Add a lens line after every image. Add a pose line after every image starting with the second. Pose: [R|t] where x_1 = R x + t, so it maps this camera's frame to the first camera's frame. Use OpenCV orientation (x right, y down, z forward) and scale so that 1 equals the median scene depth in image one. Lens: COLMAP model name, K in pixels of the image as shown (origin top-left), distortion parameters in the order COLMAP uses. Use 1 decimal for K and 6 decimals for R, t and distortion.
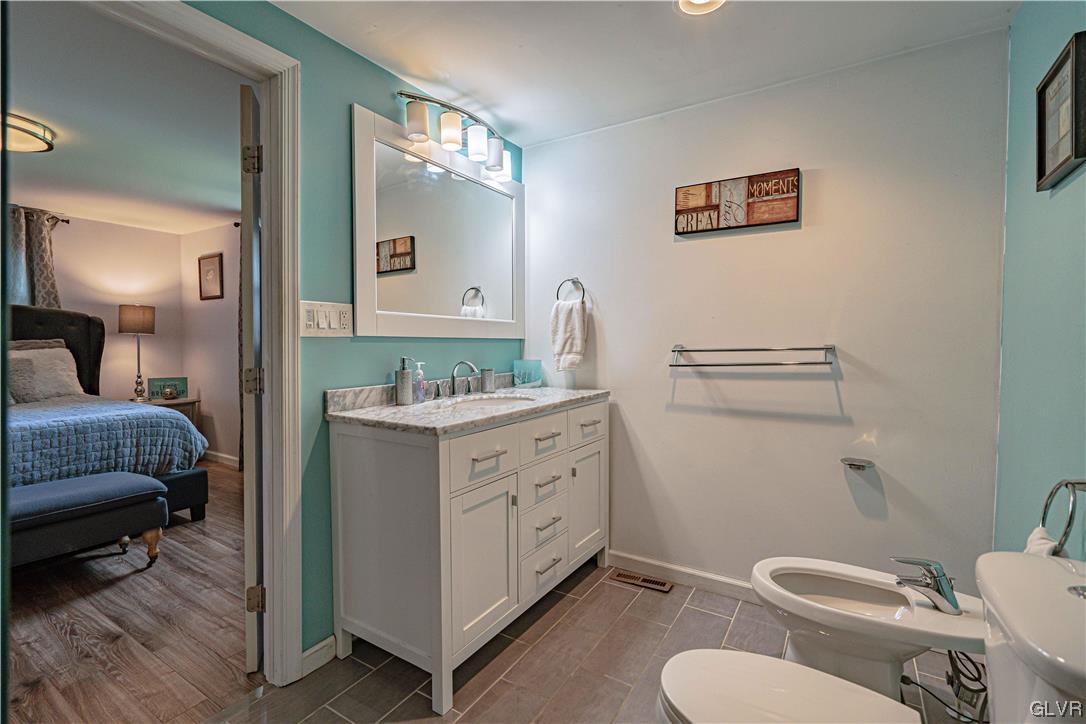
lens RADIAL K [[495.0, 0, 543.2], [0, 495.0, 360.7], [0, 0, 1]] dist [0.000416, 0.000174]
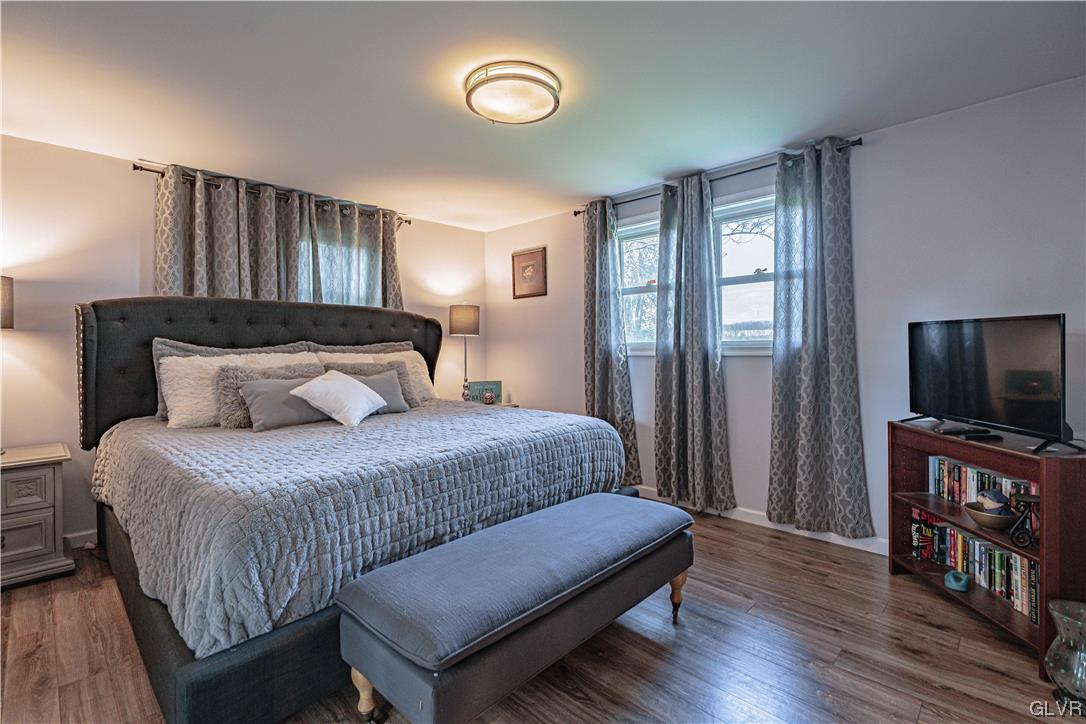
lens RADIAL K [[495.0, 0, 540.4], [0, 495.0, 353.4], [0, 0, 1]] dist [0.000416, 0.000174]
pose [[0.977638, -0.014535, -0.209793, -0.504438], [0.009849, 0.999679, -0.023360, 0.004531], [0.210065, 0.020772, 0.977467, 0.101332]]
